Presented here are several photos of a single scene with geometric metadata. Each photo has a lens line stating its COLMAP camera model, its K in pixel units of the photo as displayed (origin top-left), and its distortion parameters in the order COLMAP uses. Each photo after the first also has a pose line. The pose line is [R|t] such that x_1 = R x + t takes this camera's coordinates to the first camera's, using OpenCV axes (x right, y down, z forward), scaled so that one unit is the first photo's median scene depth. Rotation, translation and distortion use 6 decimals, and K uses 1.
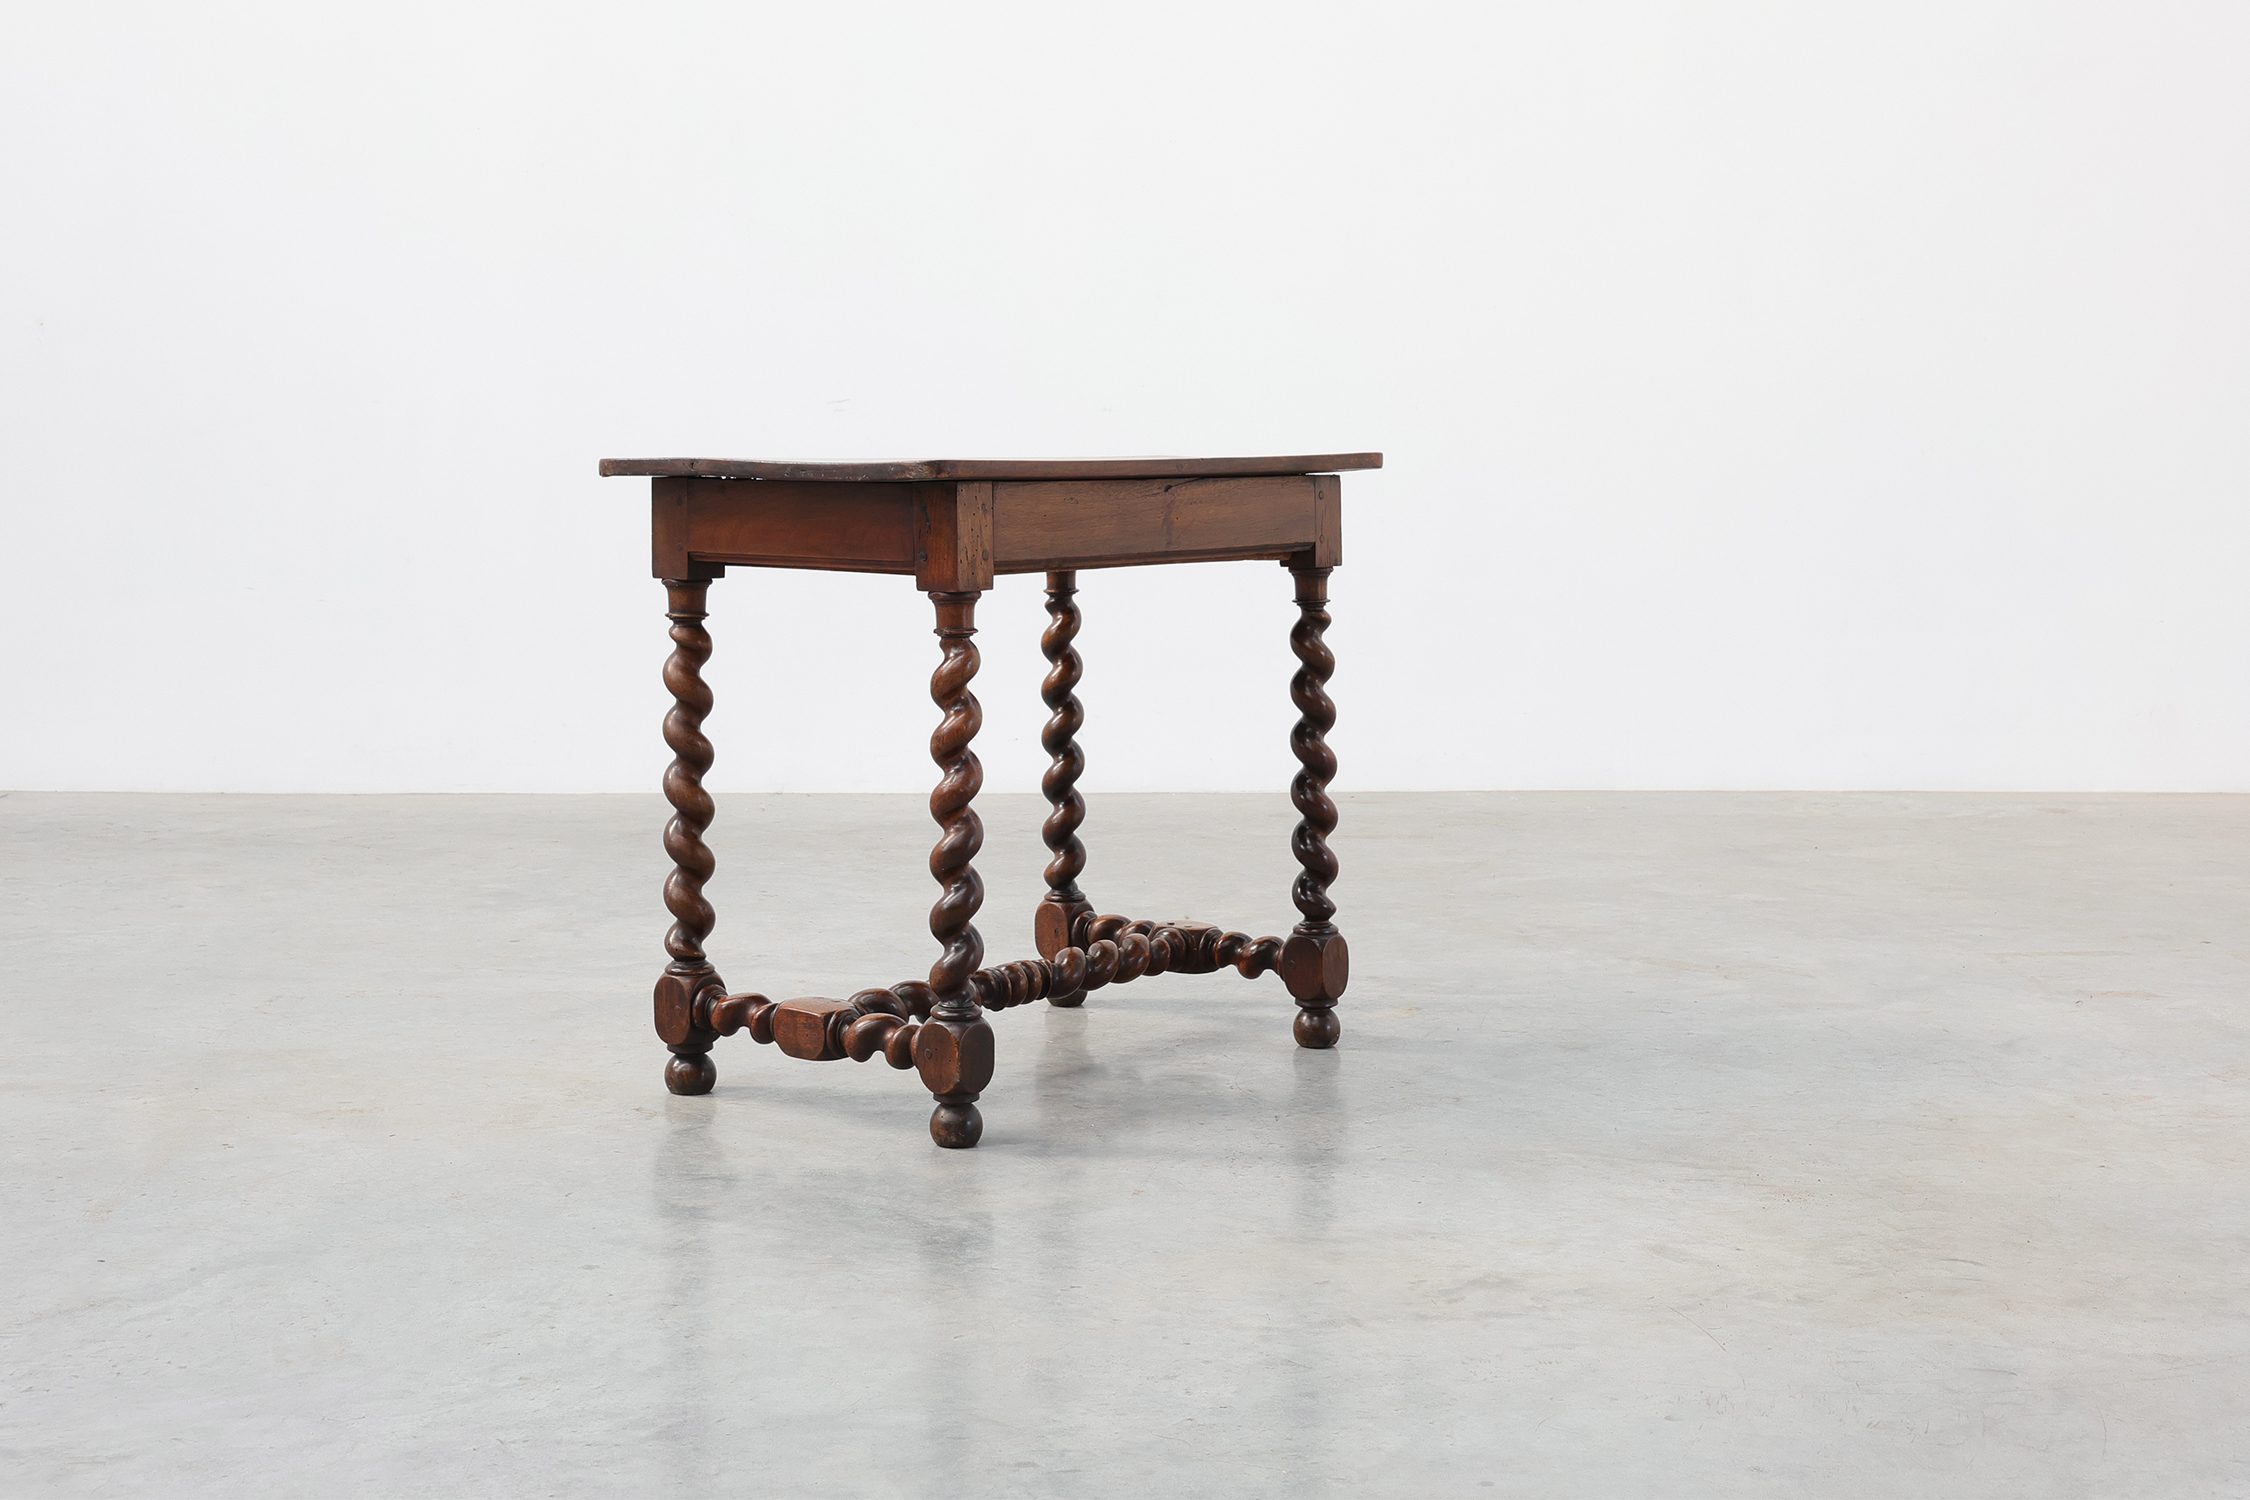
lens RADIAL K [[2273.4, 0, 1125.0], [0, 2273.4, 750.0], [0, 0, 1]] dist [-0.007144, -0.004181]
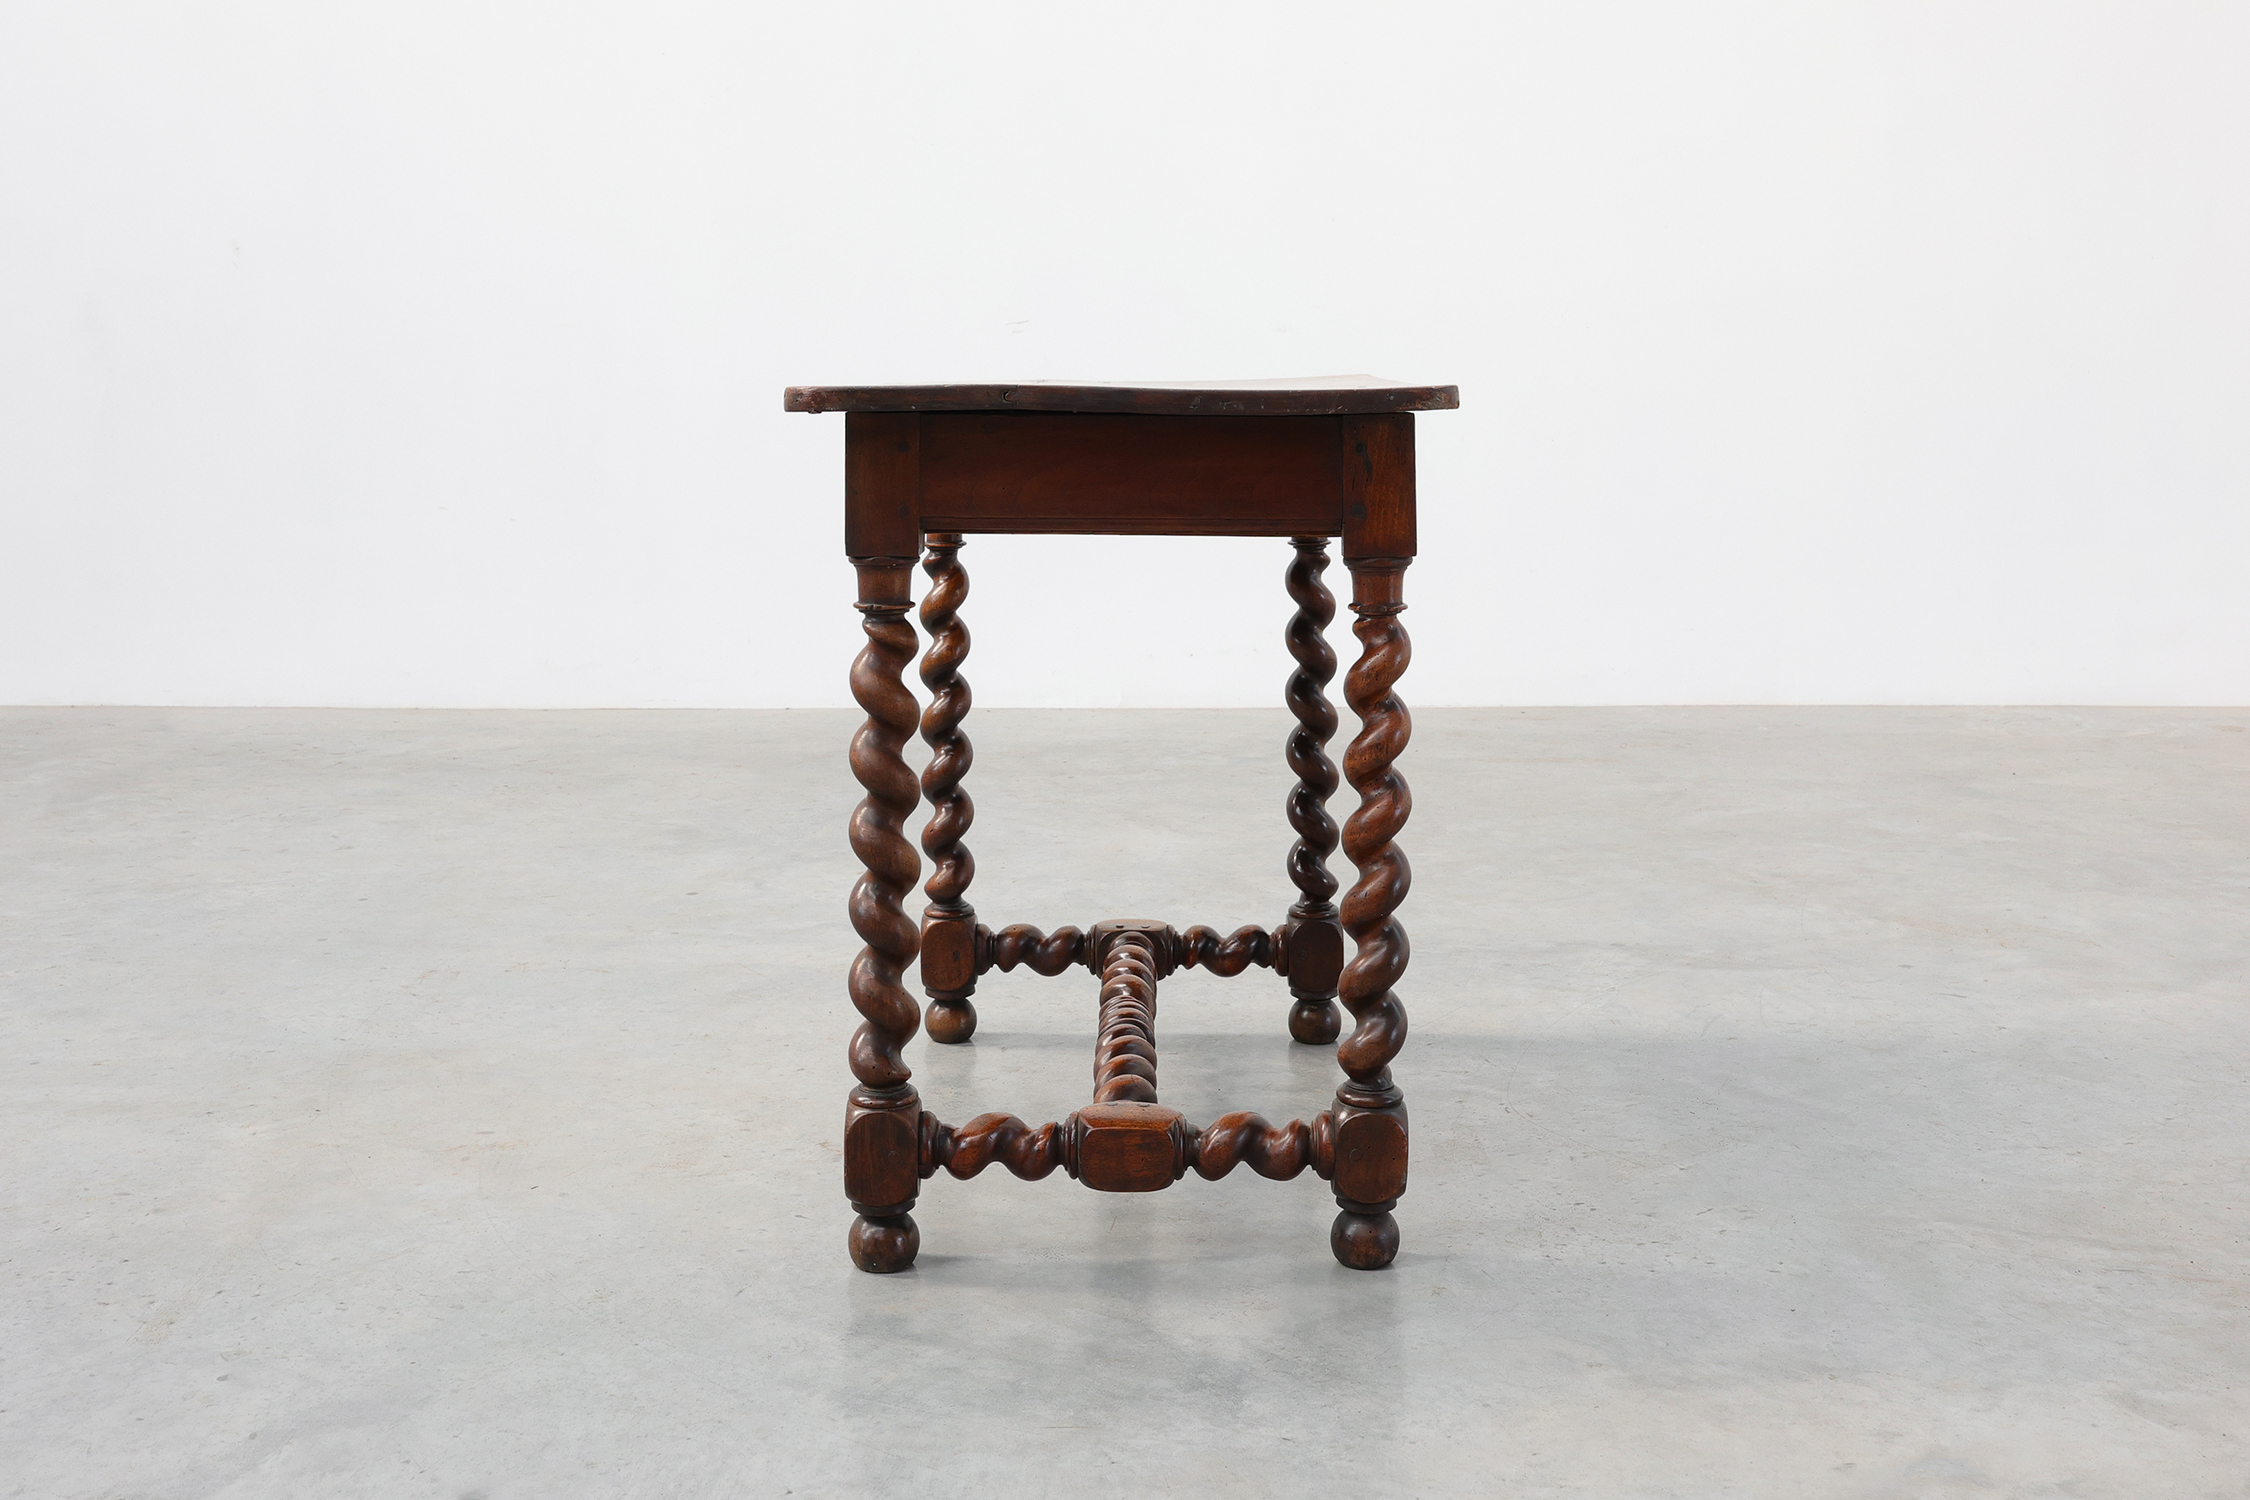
lens RADIAL K [[1820.8, 0, 1126.5], [0, 1820.8, 704.7], [0, 0, 1]] dist [-0.001568, -0.000620]
pose [[0.998973, 0.005480, -0.044983, -0.064660], [-0.003171, 0.998682, 0.051232, -0.038613], [0.045204, -0.051037, 0.997673, 0.302220]]
